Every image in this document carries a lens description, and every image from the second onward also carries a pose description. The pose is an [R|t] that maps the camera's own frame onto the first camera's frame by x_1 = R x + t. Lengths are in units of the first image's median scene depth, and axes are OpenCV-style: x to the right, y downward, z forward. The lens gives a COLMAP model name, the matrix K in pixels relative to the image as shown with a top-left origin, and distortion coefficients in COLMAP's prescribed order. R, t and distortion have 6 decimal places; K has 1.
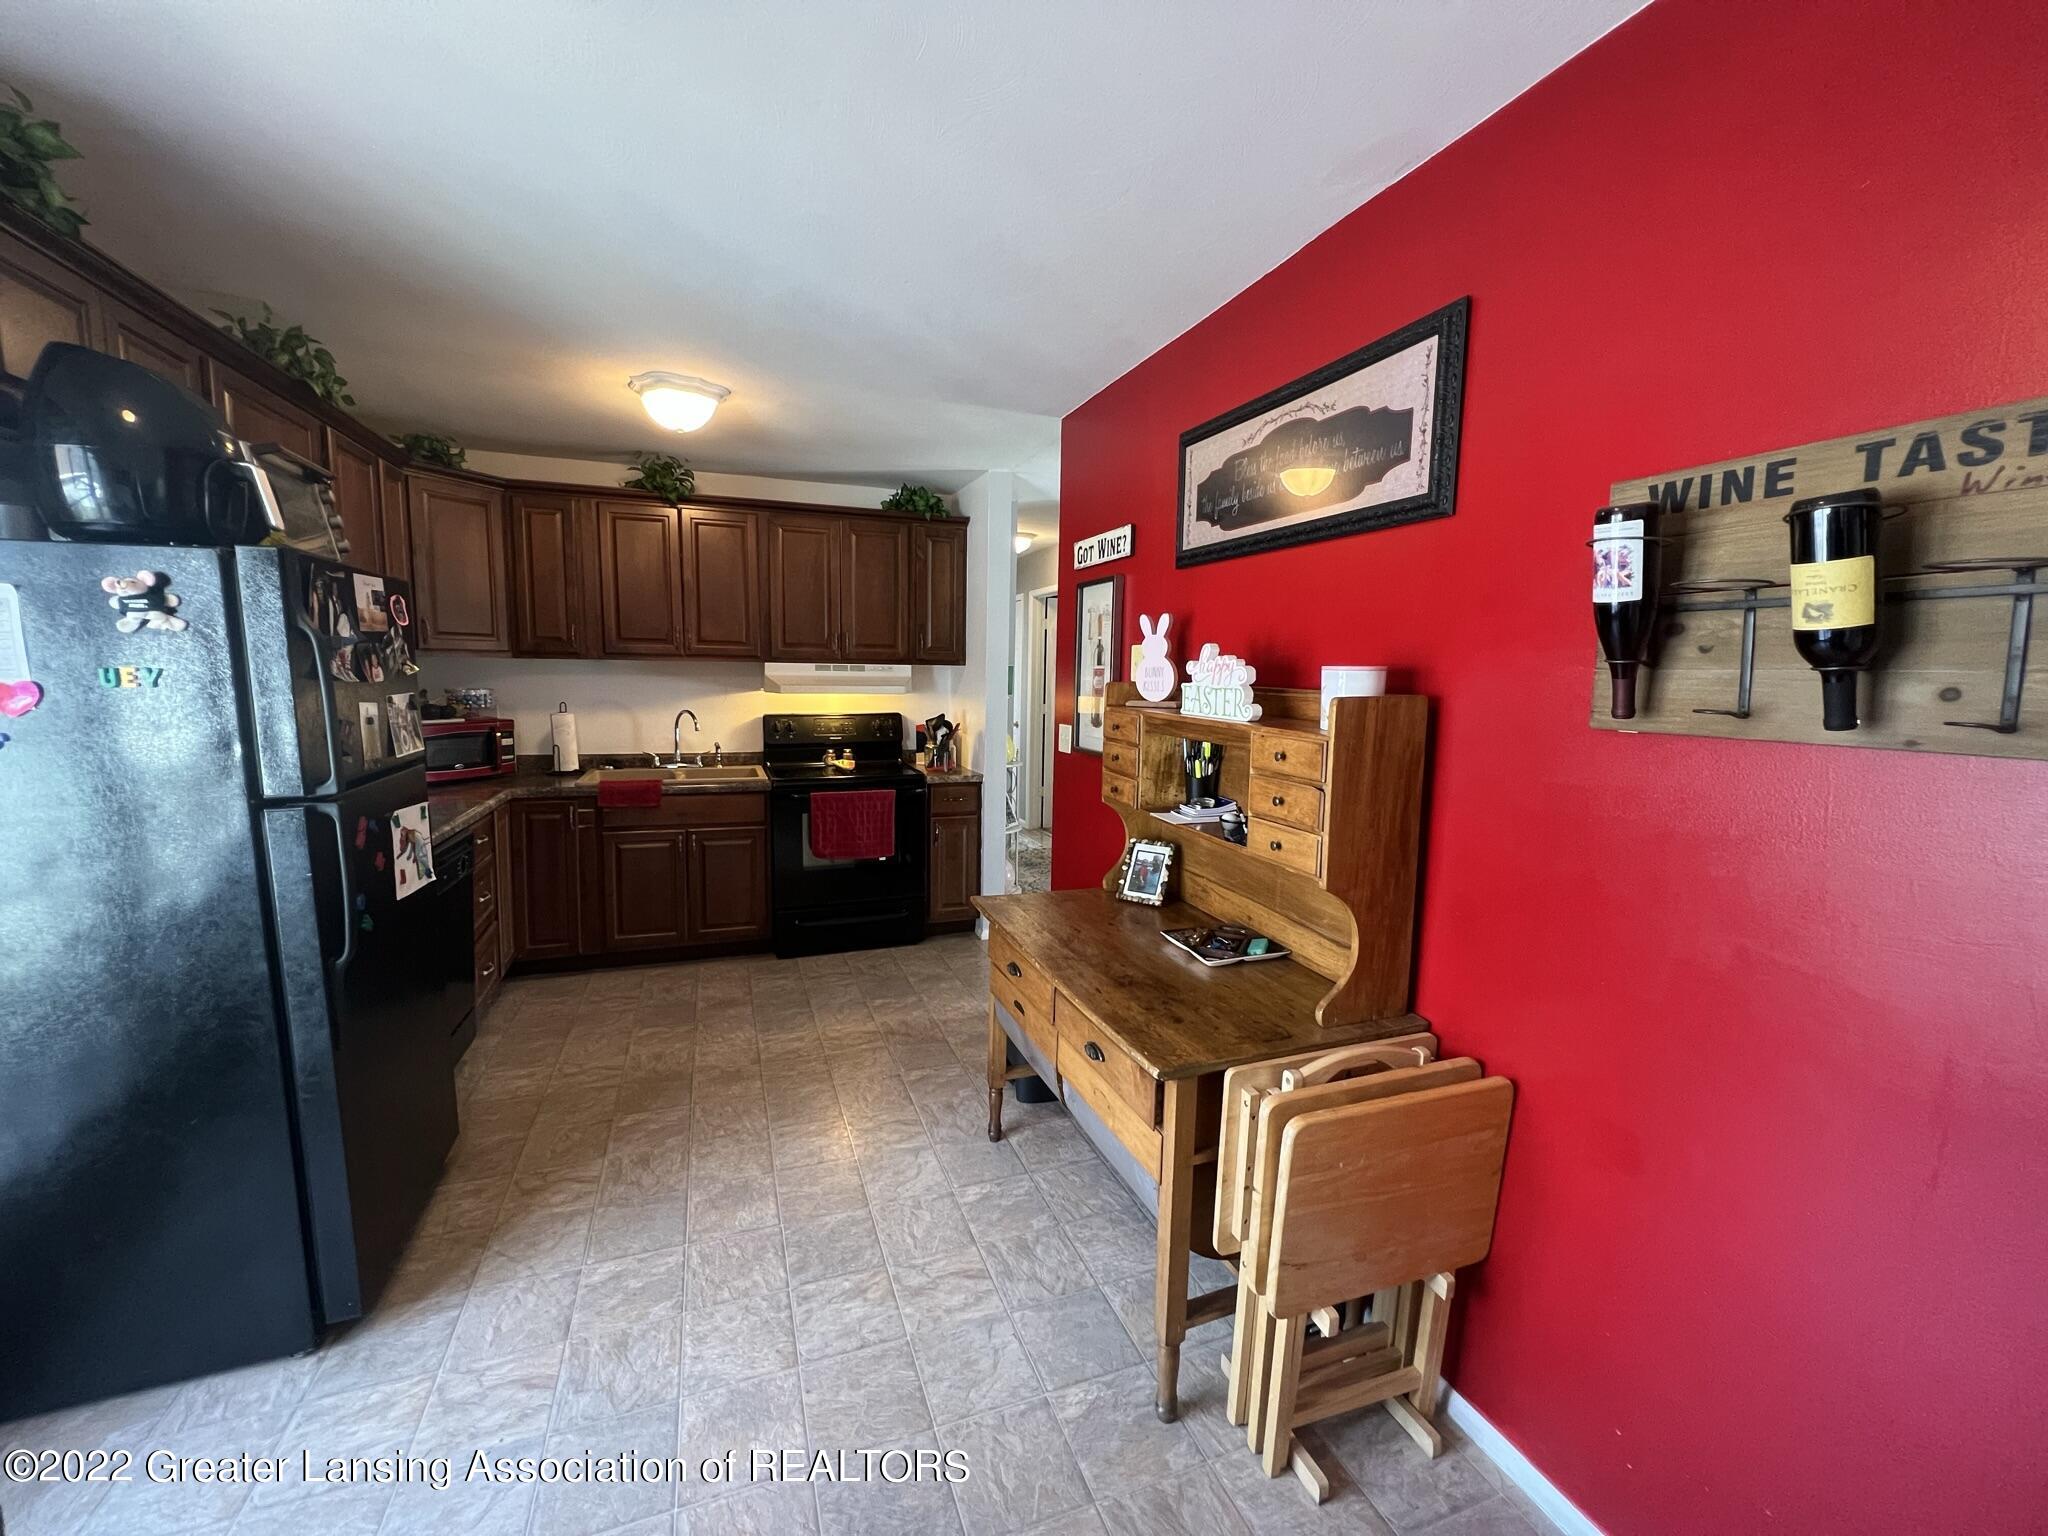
lens RADIAL K [[825.2, 0, 1018.3], [0, 825.2, 772.6], [0, 0, 1]] dist [-0.000237, -0.000060]
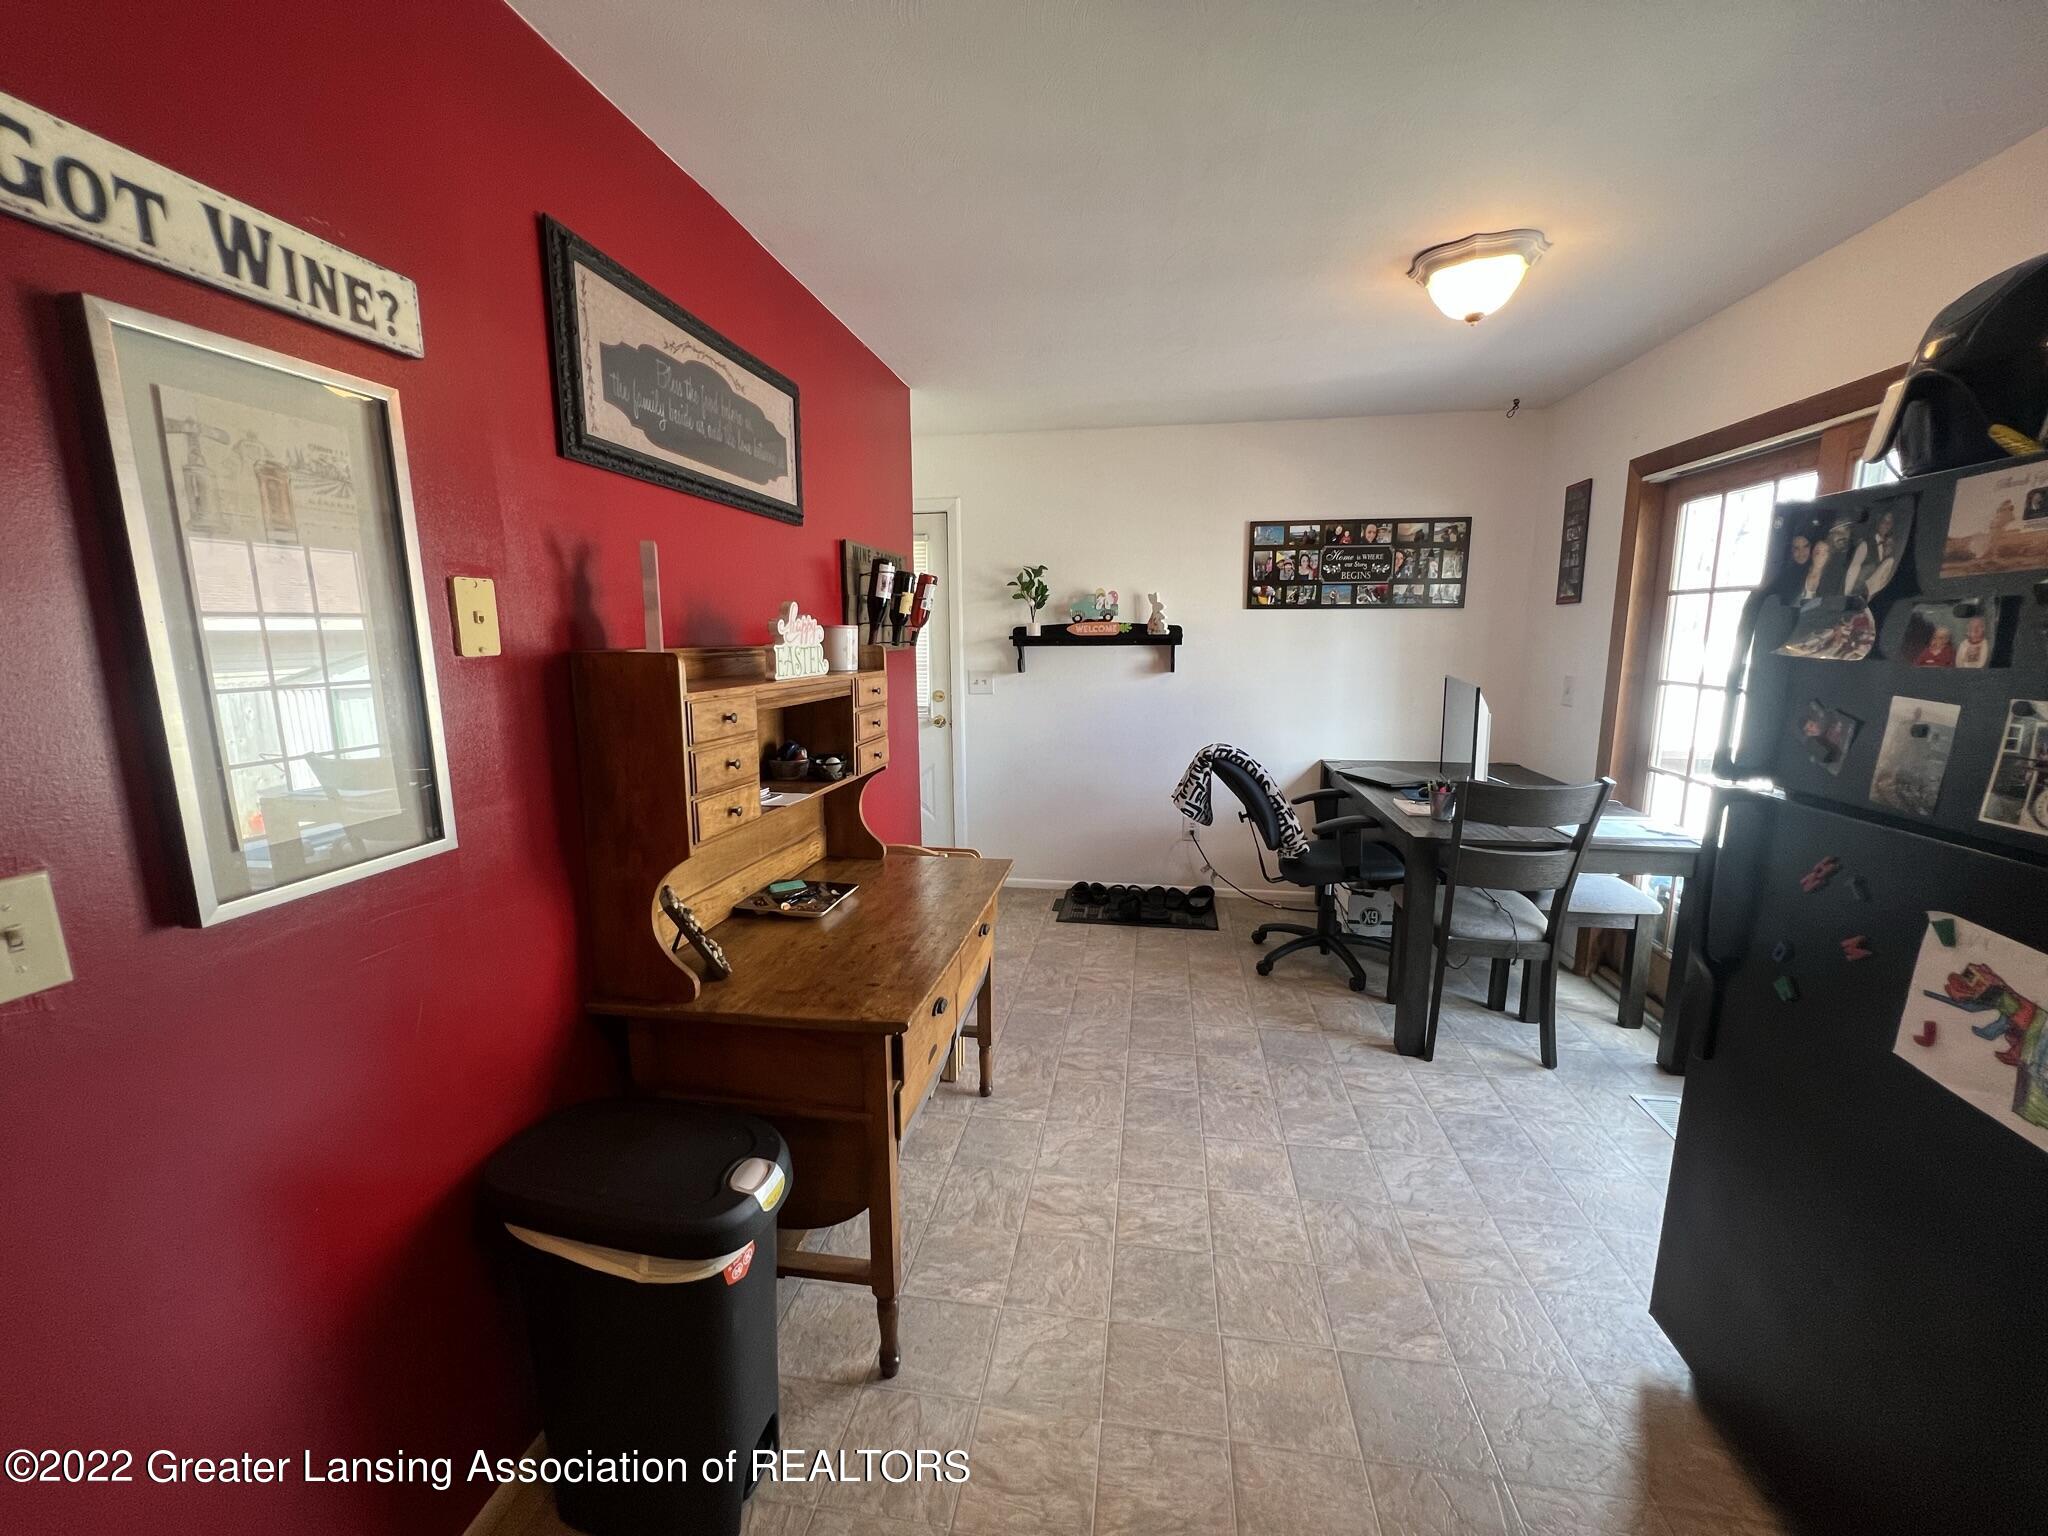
lens RADIAL K [[825.2, 0, 1022.3], [0, 825.2, 775.2], [0, 0, 1]] dist [-0.000237, -0.000060]
pose [[-0.869024, -0.096256, 0.485316, -0.477370], [0.054879, 0.956088, 0.287895, -0.219680], [-0.491716, 0.276822, -0.825581, 1.676219]]
